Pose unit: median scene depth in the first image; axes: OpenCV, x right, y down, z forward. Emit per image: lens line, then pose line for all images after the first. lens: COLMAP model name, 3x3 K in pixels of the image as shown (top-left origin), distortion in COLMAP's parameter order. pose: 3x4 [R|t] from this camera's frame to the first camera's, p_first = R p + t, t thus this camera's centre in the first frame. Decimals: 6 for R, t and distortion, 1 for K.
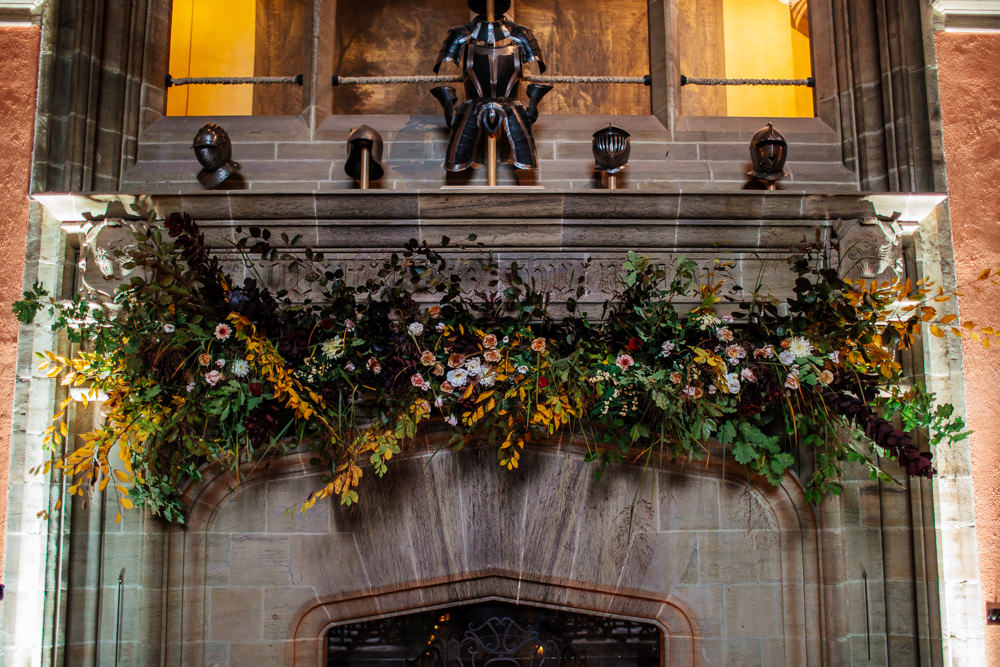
lens RADIAL K [[1088.5, 0, 500.0], [0, 1088.5, 333.5], [0, 0, 1]] dist [-0.010928, 0.008427]
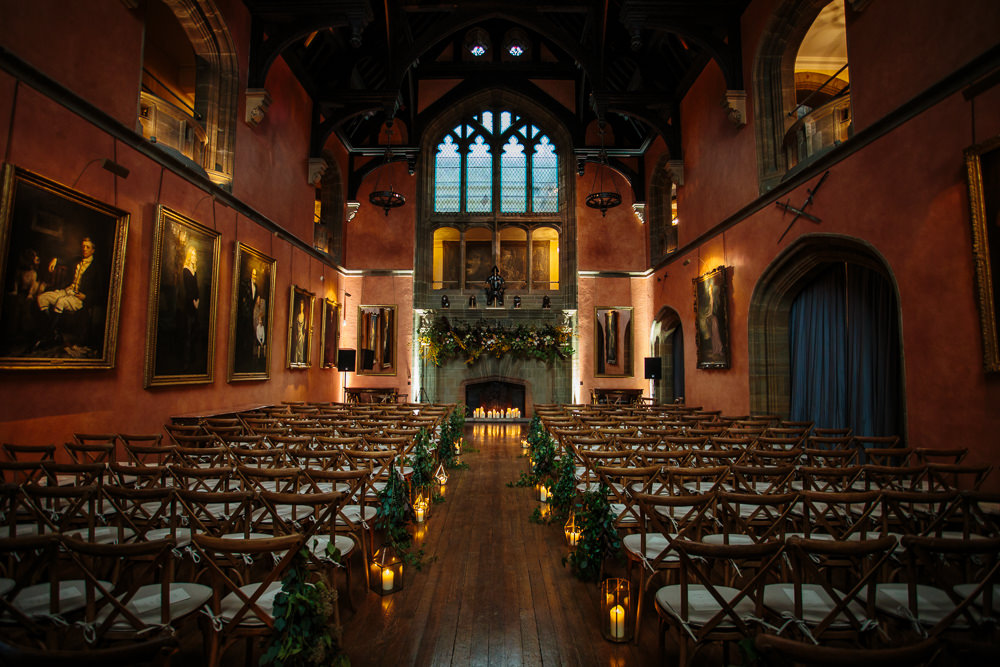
lens RADIAL K [[498.4, 0, 500.9], [0, 498.4, 326.0], [0, 0, 1]] dist [-0.010583, 0.001426]
pose [[0.999956, 0.006937, -0.006358, 0.038545], [-0.006348, 0.996063, 0.088424, -0.272143], [0.006947, -0.088379, 0.996063, -1.590991]]
